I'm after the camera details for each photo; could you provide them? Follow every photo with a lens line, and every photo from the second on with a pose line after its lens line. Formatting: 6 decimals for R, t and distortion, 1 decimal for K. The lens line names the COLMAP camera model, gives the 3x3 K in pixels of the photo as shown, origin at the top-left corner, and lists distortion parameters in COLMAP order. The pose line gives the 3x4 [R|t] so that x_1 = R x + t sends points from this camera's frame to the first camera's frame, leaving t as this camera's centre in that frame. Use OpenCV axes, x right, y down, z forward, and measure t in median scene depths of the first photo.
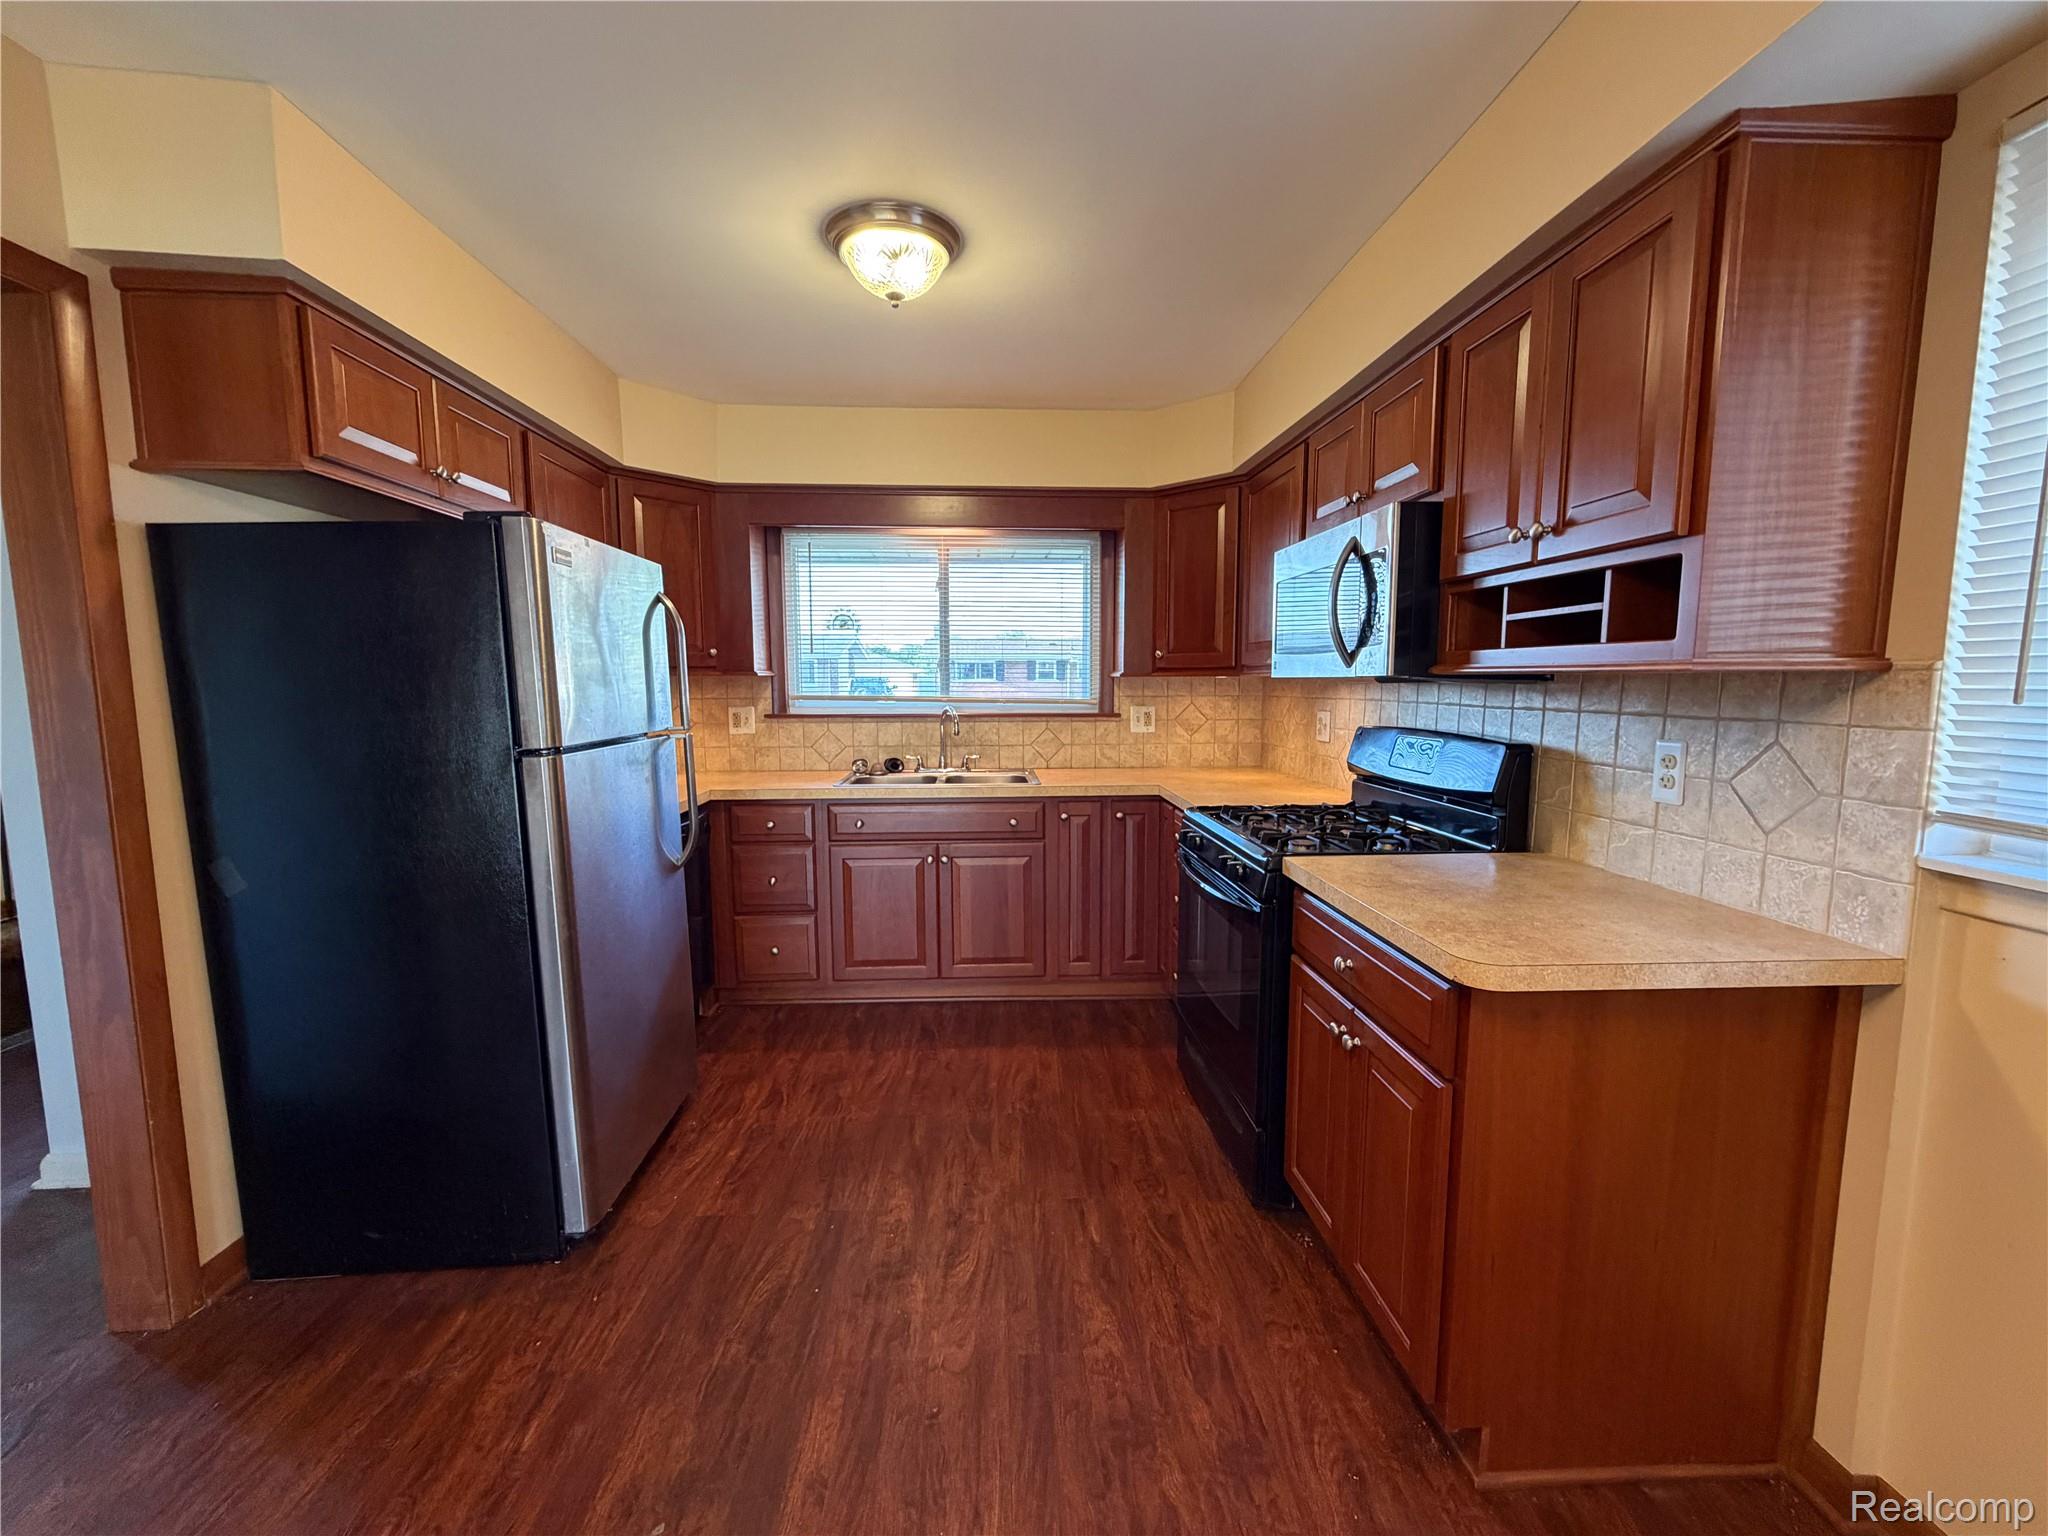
lens RADIAL K [[821.7, 0, 1019.4], [0, 821.7, 769.7], [0, 0, 1]] dist [0.000817, 0.000351]
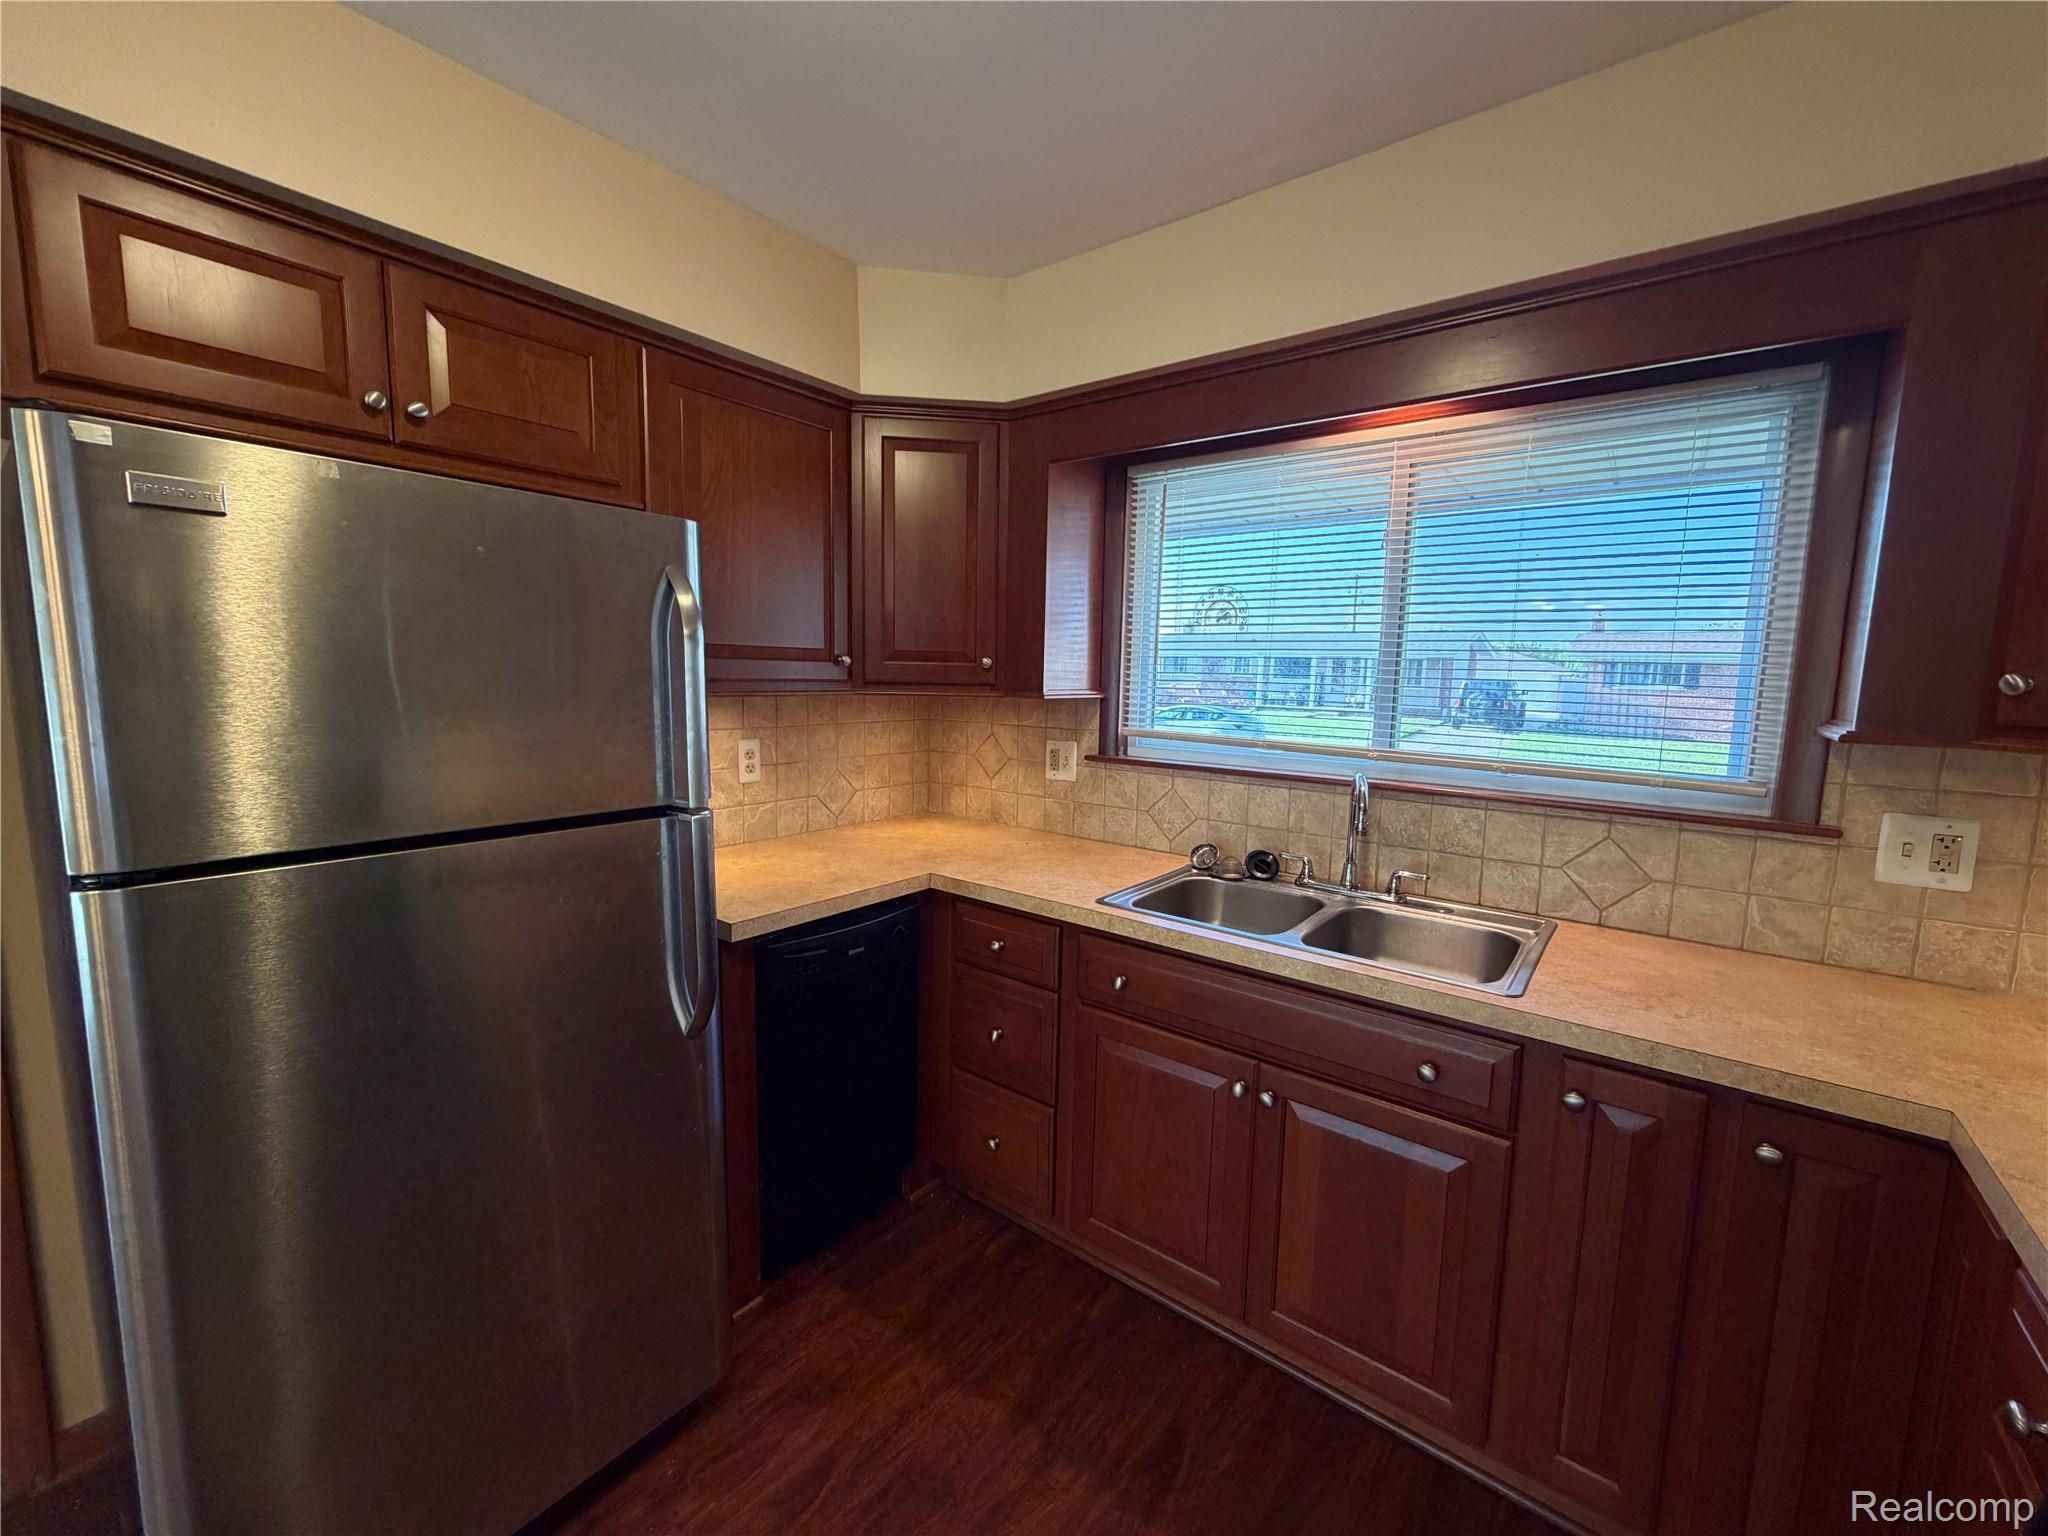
lens RADIAL K [[821.7, 0, 1019.4], [0, 821.7, 769.7], [0, 0, 1]] dist [0.000817, 0.000351]
pose [[0.752383, 0.097549, -0.651462, 0.104504], [-0.093873, 0.994758, 0.040539, -0.097667], [0.652002, 0.030654, 0.757597, 0.583964]]
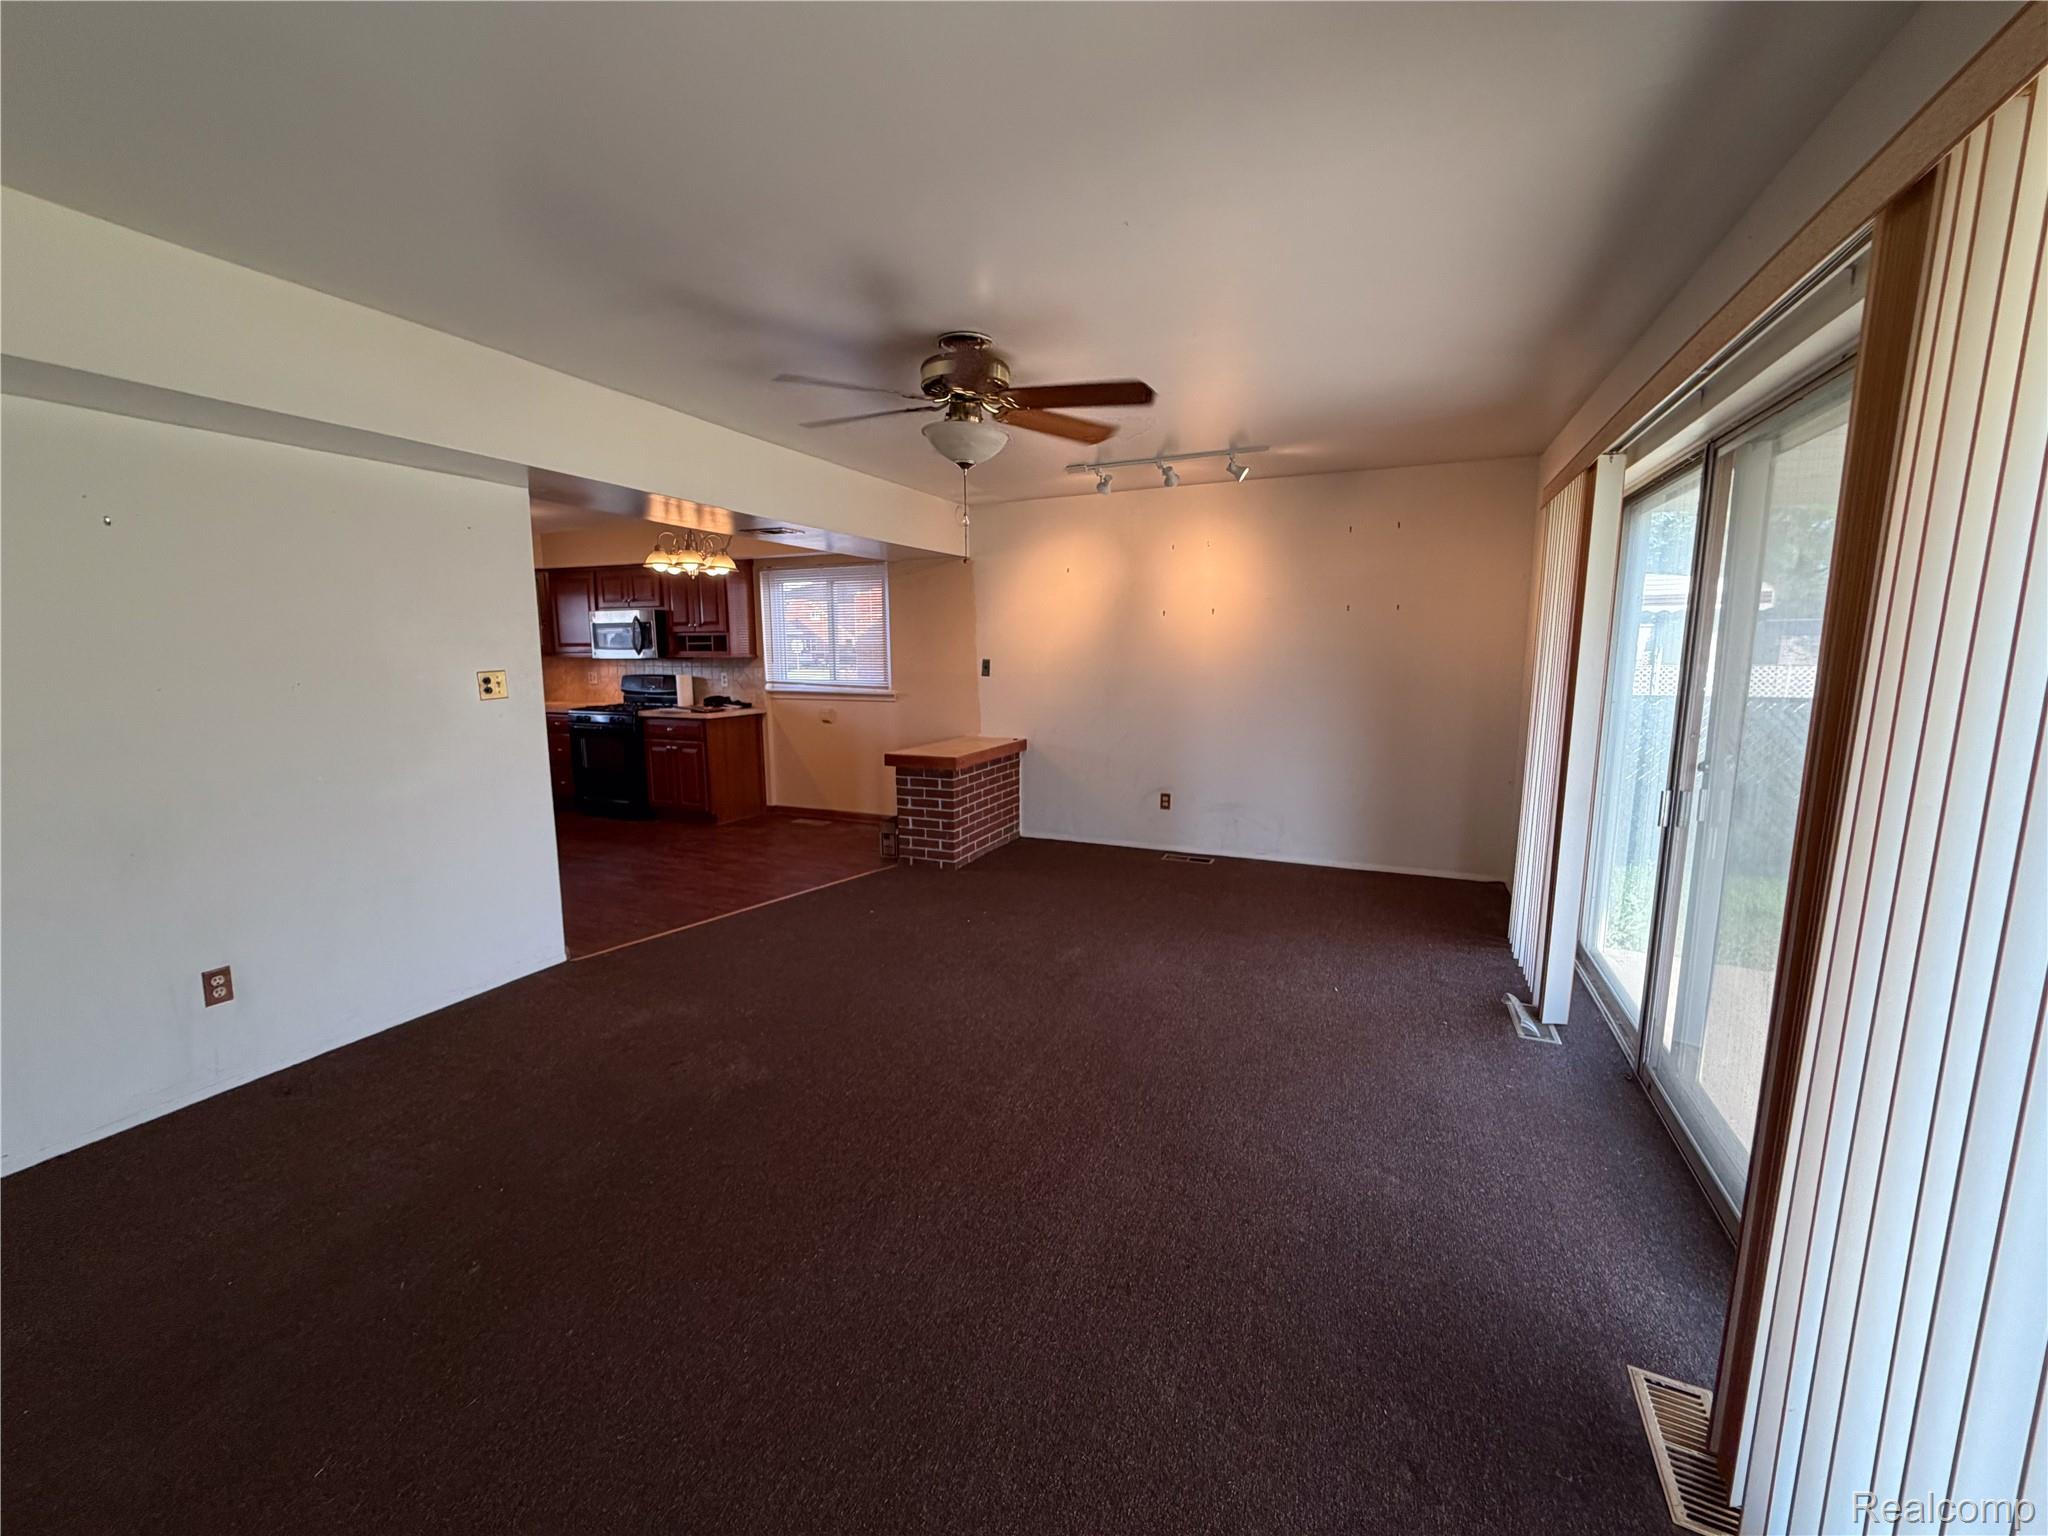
lens RADIAL K [[821.7, 0, 1019.4], [0, 821.7, 769.7], [0, 0, 1]] dist [0.000817, 0.000351]
pose [[0.456881, -0.132656, 0.879580, -1.305837], [0.100319, 0.990193, 0.097230, 0.112851], [-0.883853, 0.043816, 0.465709, -1.303512]]
